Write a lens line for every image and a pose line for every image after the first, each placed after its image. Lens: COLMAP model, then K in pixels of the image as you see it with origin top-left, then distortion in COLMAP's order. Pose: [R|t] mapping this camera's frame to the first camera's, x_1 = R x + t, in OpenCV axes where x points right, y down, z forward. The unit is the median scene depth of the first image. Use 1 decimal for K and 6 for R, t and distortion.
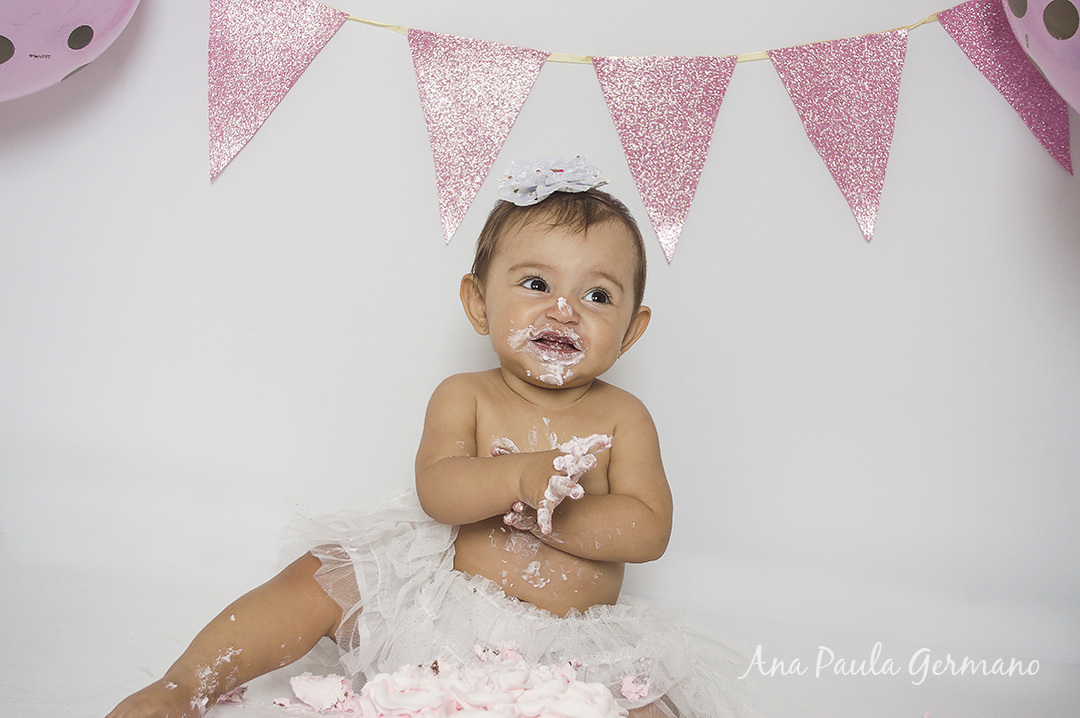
lens RADIAL K [[1615.8, 0, 543.3], [0, 1615.8, 357.6], [0, 0, 1]] dist [-0.023699, 0.000000]
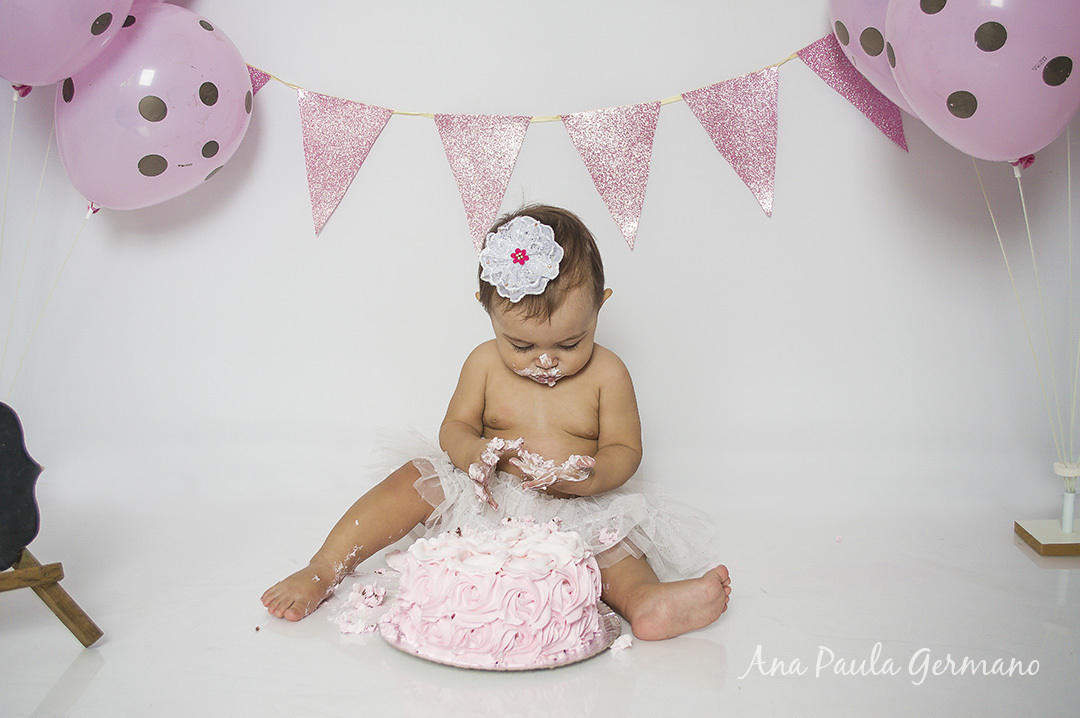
lens RADIAL K [[1125.6, 0, 535.2], [0, 1125.6, 355.3], [0, 0, 1]] dist [-0.069158, 0.000000]
pose [[0.987765, -0.120919, -0.098483, 0.081522], [0.121071, 0.992634, -0.004461, 0.029868], [0.098297, -0.007517, 0.995129, -0.008542]]
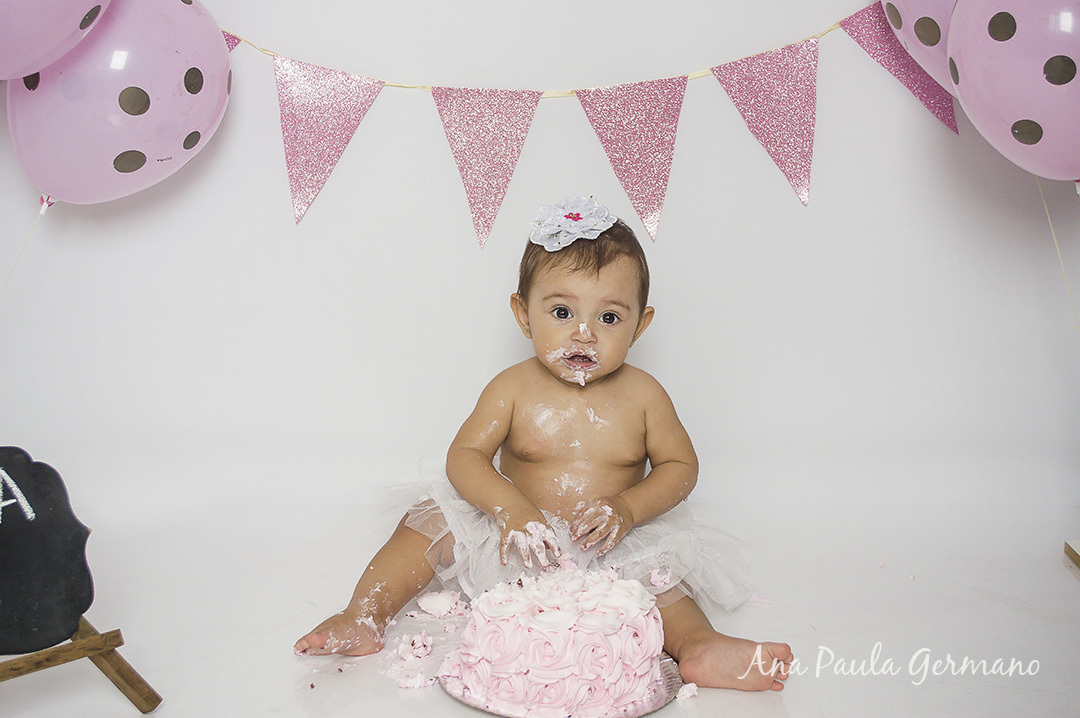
lens RADIAL K [[1527.1, 0, 539.1], [0, 1527.1, 353.6], [0, 0, 1]] dist [-0.033189, 0.000000]
pose [[0.992424, -0.120562, -0.023649, 0.004824], [0.122070, 0.989396, 0.078706, -0.078474], [0.013909, -0.080996, 0.996617, -0.232284]]
